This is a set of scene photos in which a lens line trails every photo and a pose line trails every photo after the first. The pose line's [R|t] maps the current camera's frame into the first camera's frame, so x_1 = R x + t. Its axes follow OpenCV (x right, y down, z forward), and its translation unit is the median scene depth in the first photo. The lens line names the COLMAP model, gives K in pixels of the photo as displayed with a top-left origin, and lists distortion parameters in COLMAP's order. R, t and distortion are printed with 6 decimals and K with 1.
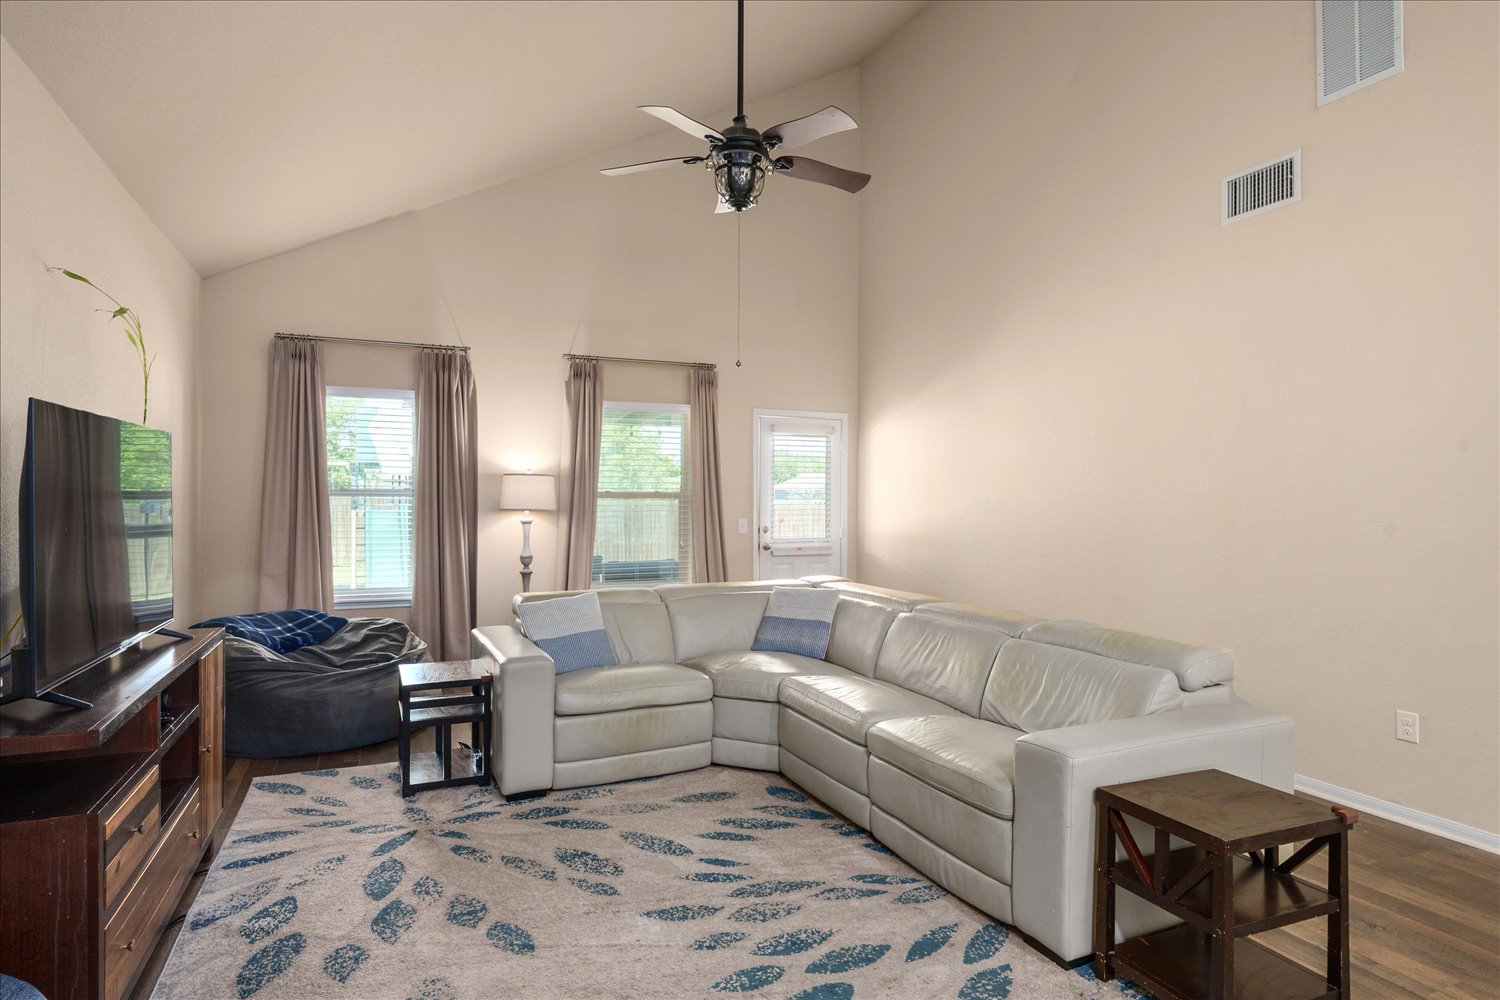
lens RADIAL K [[838.8, 0, 750.0], [0, 838.8, 493.5], [0, 0, 1]] dist [0.003173, 0.000406]
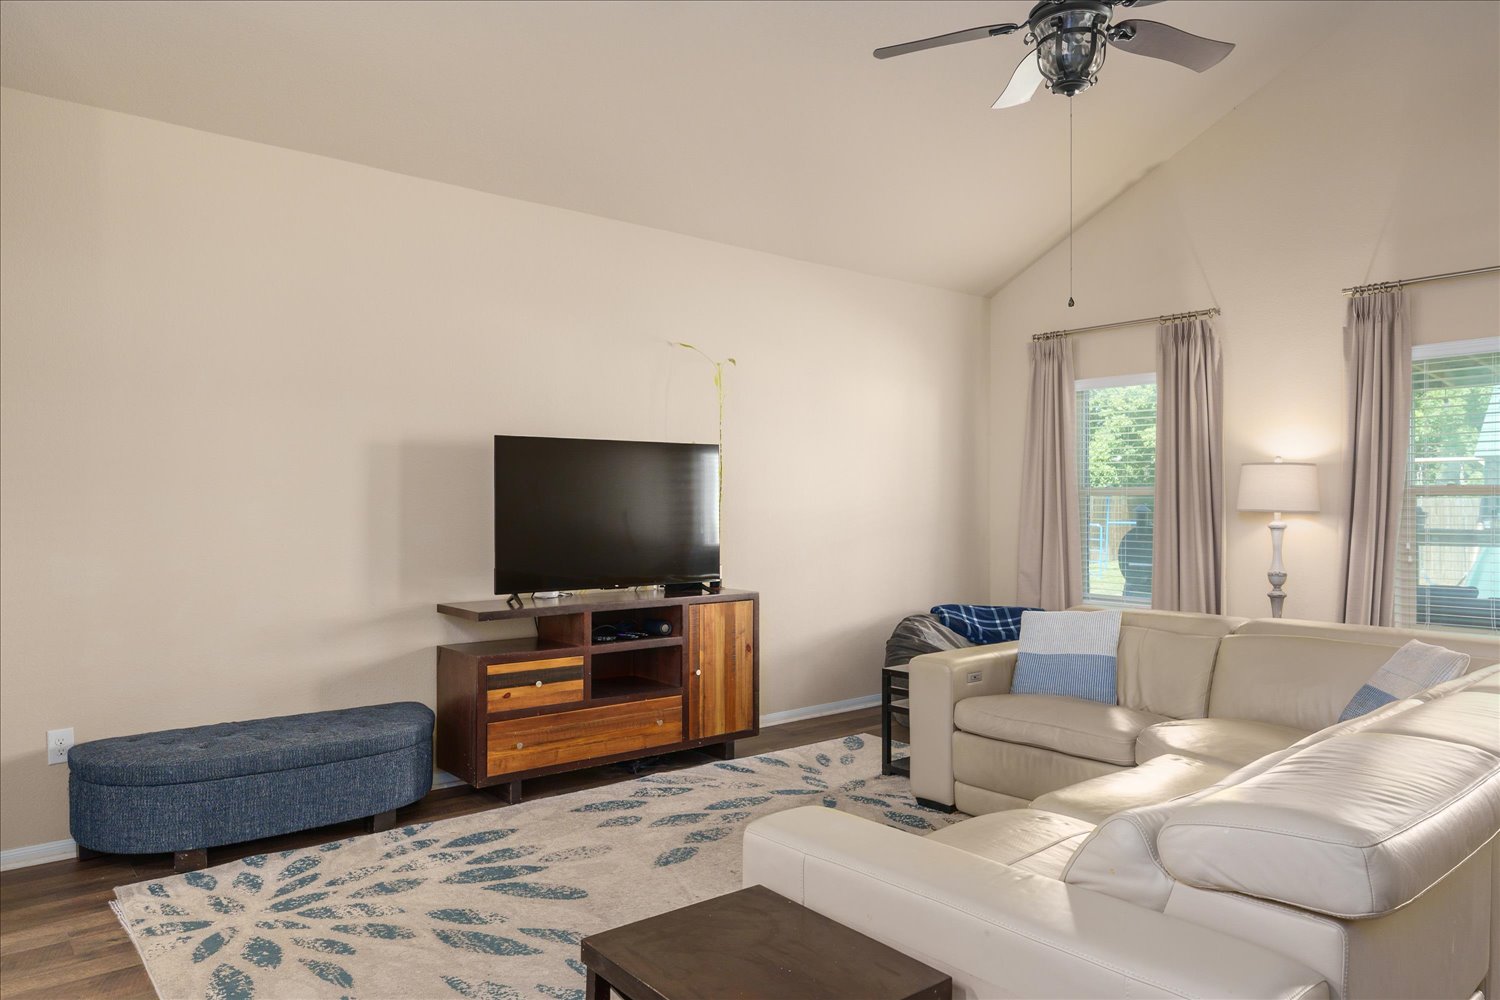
lens RADIAL K [[1032.8, 0, 749.2], [0, 1032.8, 510.0], [0, 0, 1]] dist [-0.008981, -0.001742]
pose [[0.258206, 0.001407, -0.966089, 0.844539], [0.001733, 0.999997, 0.001920, 0.026826], [0.966088, -0.002170, 0.258203, 0.529054]]
